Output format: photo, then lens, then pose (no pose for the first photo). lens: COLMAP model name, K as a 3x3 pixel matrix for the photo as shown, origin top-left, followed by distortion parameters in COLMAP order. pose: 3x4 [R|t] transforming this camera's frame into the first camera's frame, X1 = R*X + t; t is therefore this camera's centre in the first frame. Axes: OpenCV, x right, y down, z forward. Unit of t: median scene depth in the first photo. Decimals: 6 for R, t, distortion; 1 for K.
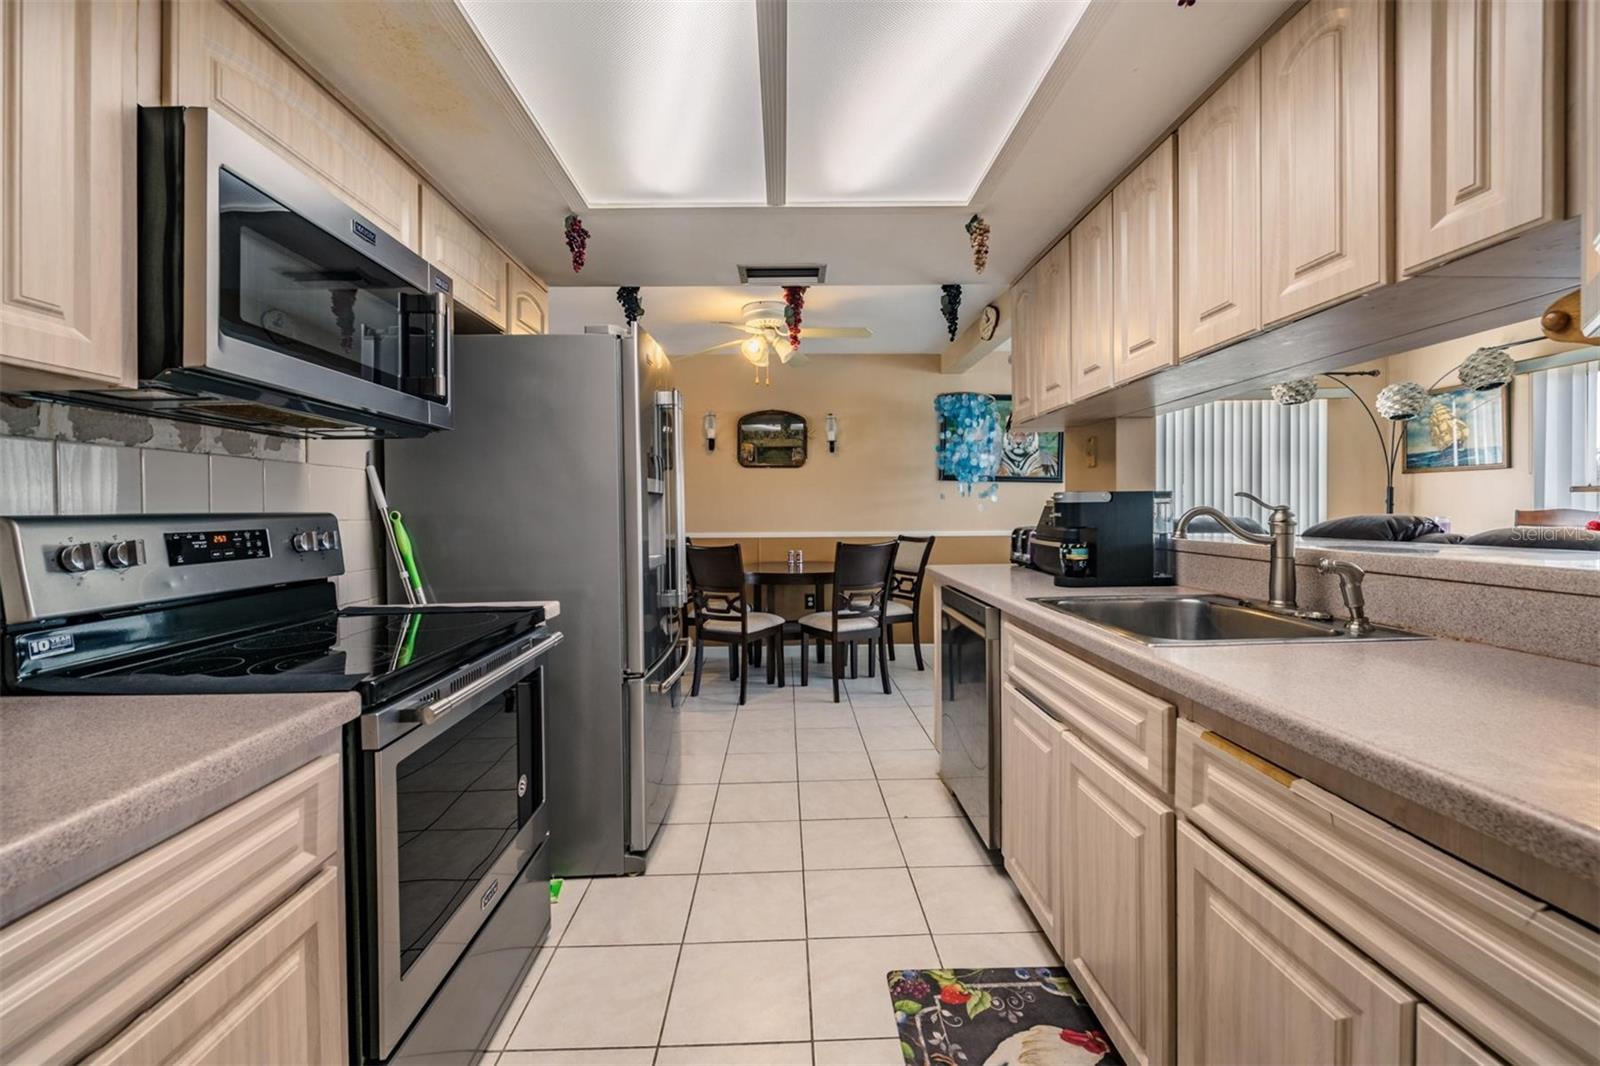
lens RADIAL K [[632.2, 0, 771.3], [0, 632.2, 513.5], [0, 0, 1]] dist [-0.002239, -0.003112]
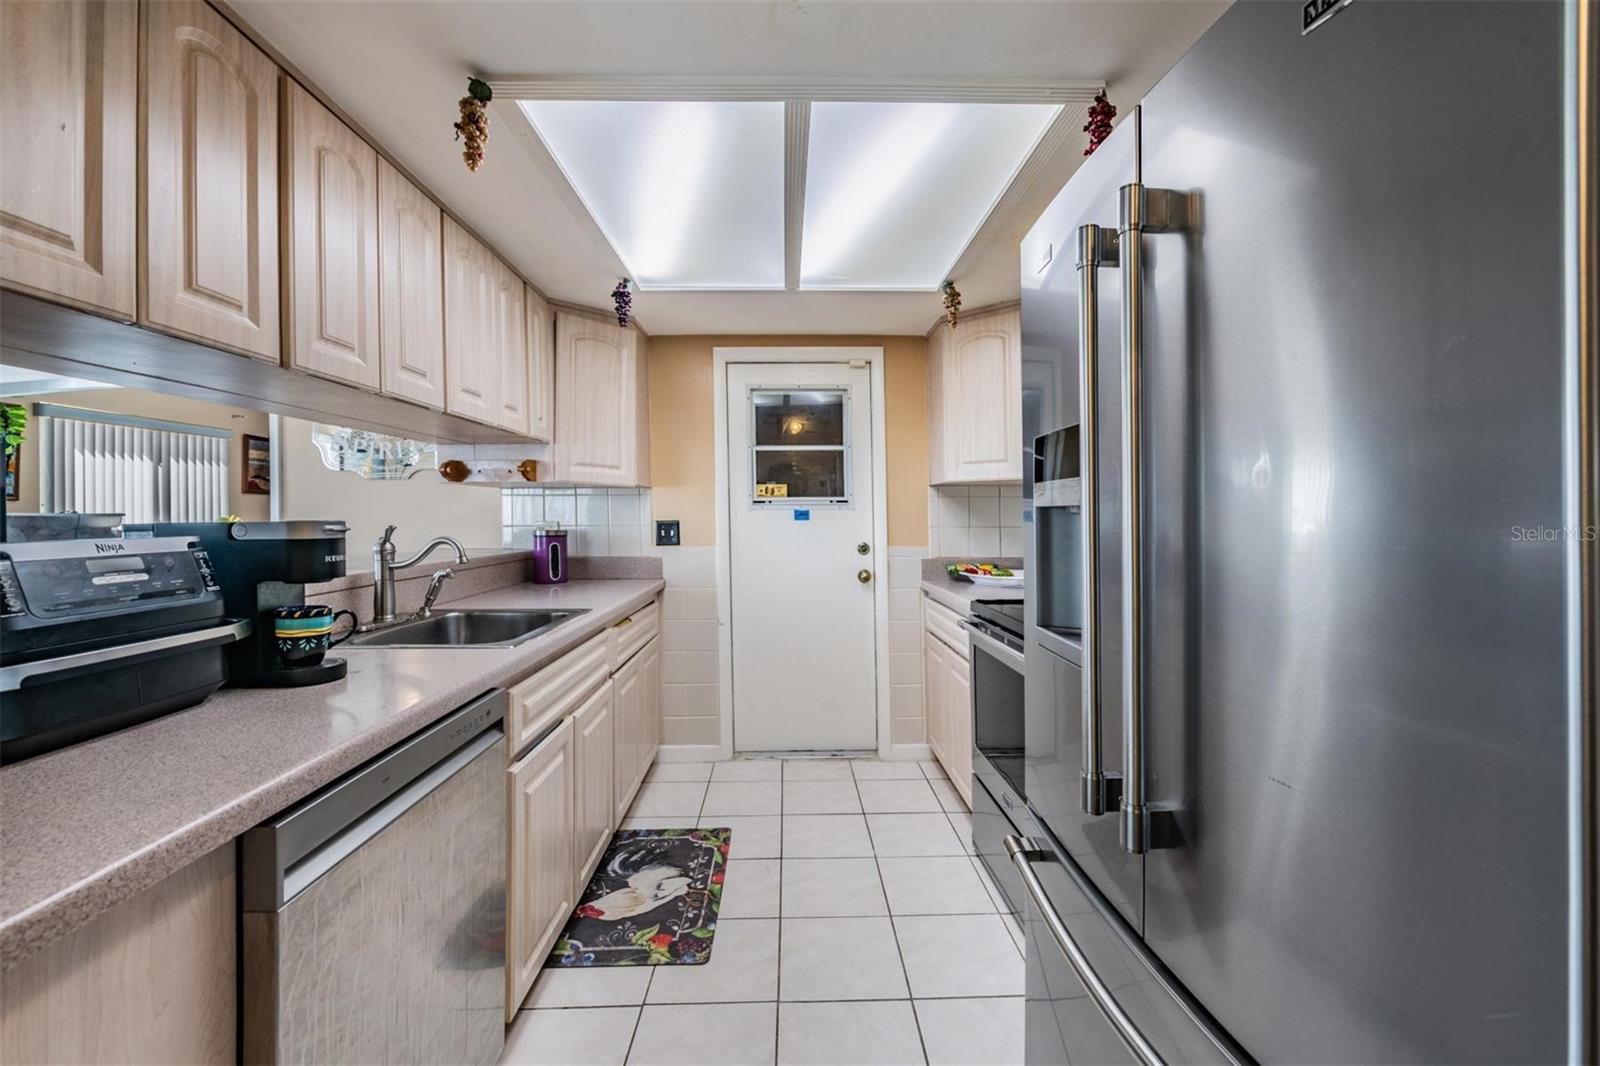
lens RADIAL K [[632.2, 0, 792.0], [0, 632.2, 521.8], [0, 0, 1]] dist [-0.002239, -0.003112]
pose [[-0.999361, 0.018699, -0.030462, 0.017858], [0.018398, 0.999779, 0.010144, -0.013527], [0.030645, 0.009577, -0.999484, 0.652719]]
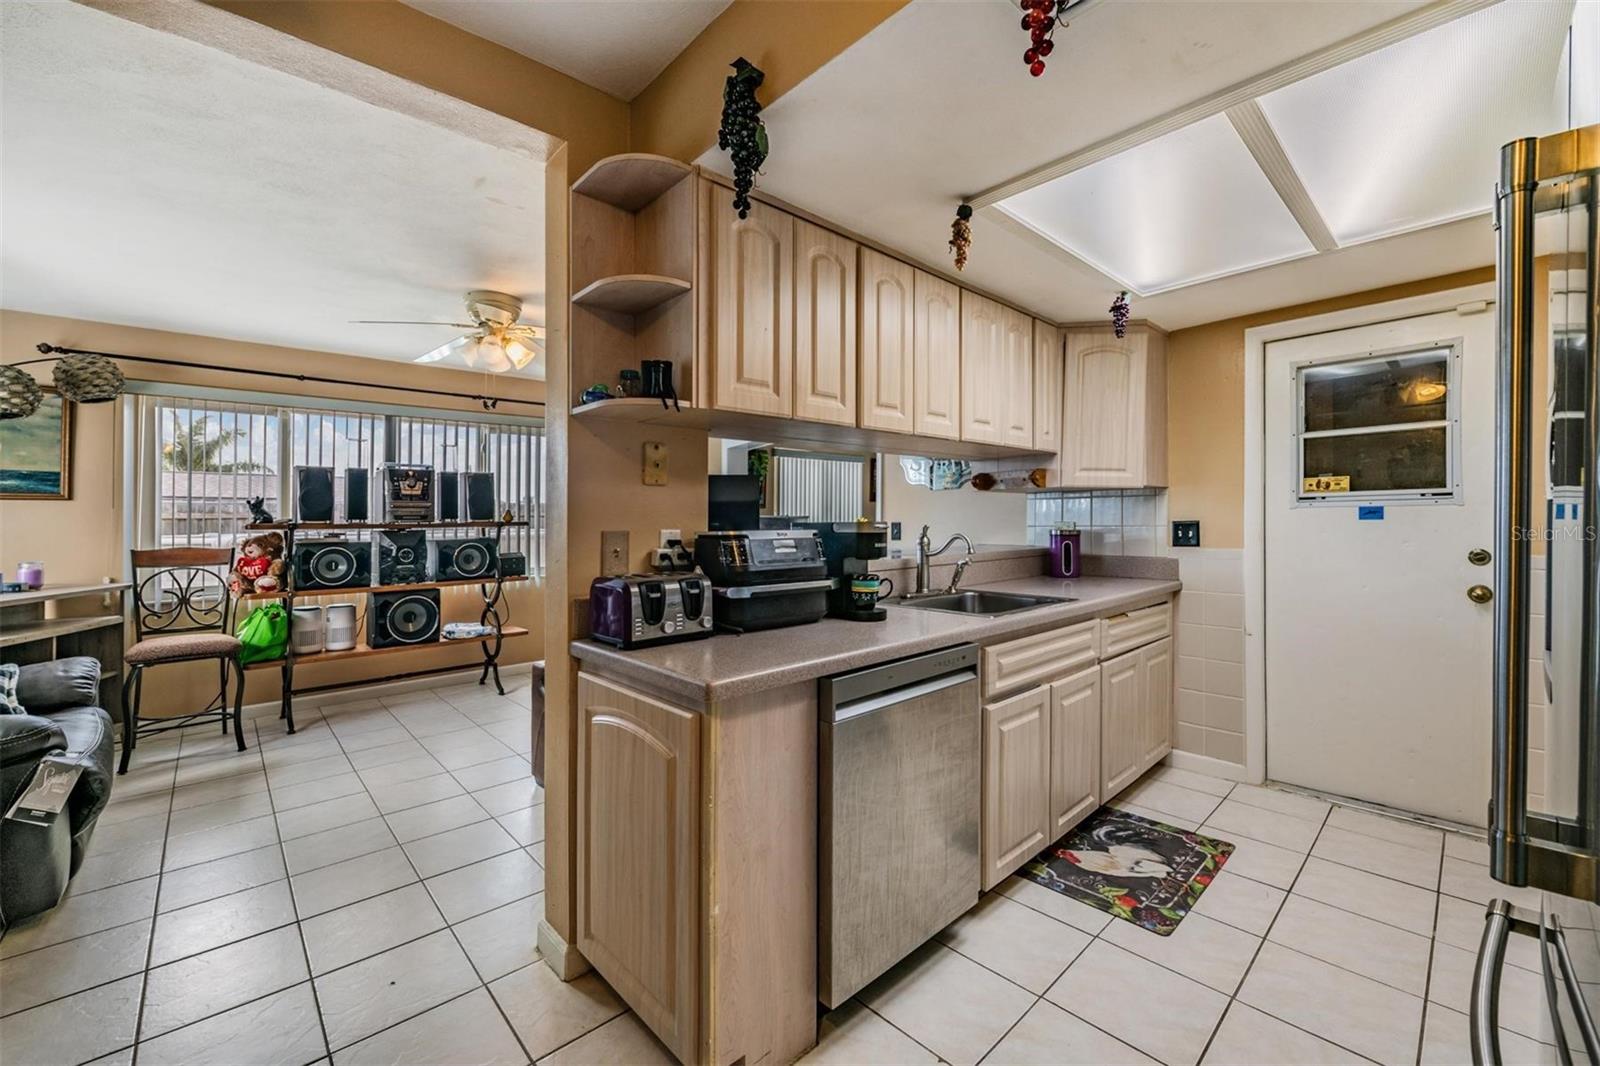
lens RADIAL K [[632.2, 0, 803.1], [0, 632.2, 523.3], [0, 0, 1]] dist [-0.002239, -0.003112]
pose [[-0.695345, 0.021805, 0.718346, -0.061989], [0.022815, 0.999706, -0.008261, -0.011493], [-0.718314, 0.010645, -0.695637, 0.711174]]
